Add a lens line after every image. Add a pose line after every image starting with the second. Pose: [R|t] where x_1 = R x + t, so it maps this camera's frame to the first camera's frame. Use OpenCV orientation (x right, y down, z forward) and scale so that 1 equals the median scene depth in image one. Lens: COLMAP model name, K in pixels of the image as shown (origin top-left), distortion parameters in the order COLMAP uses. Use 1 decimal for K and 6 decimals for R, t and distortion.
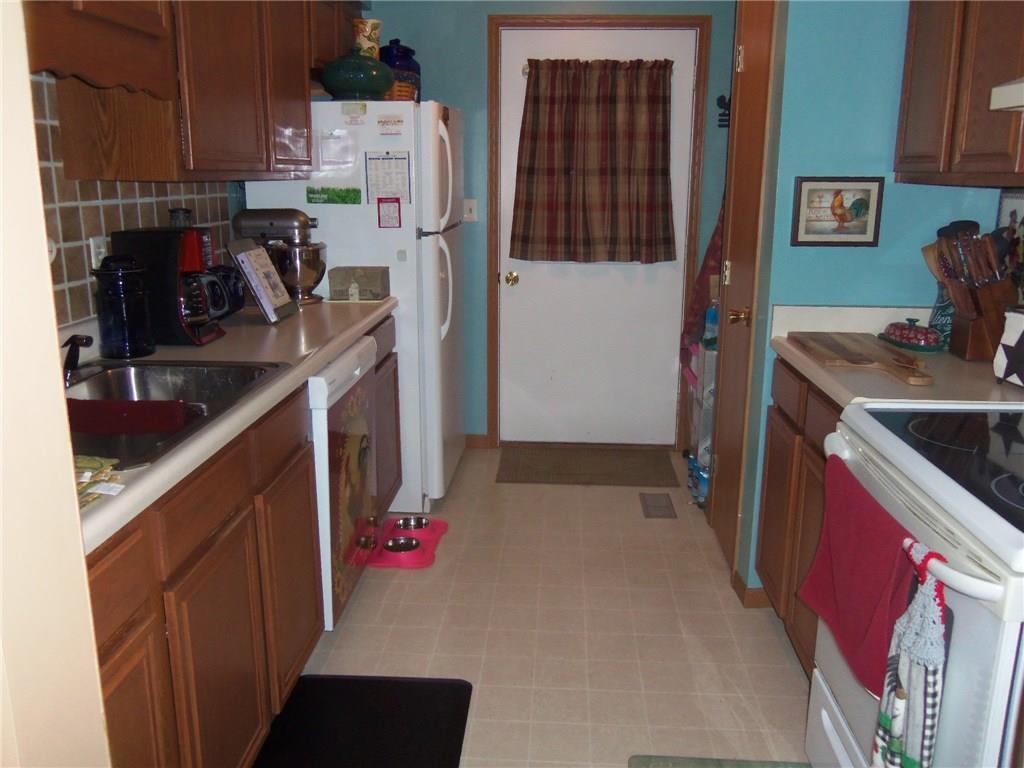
lens RADIAL K [[856.6, 0, 511.3], [0, 856.6, 381.4], [0, 0, 1]] dist [-0.015004, -0.003158]
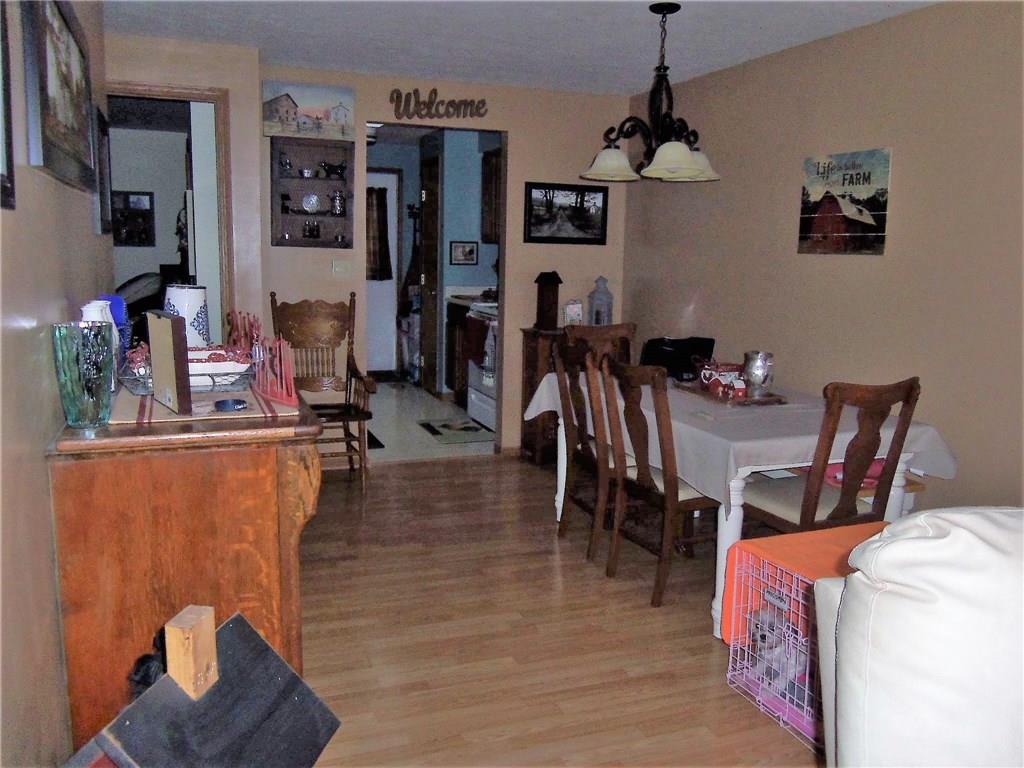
lens RADIAL K [[856.6, 0, 511.2], [0, 856.6, 383.2], [0, 0, 1]] dist [-0.015004, -0.003158]
pose [[0.912927, -0.053837, 0.404556, -0.663672], [0.081375, 0.995369, -0.051172, 0.396685], [-0.399928, 0.079637, 0.913080, -1.663570]]
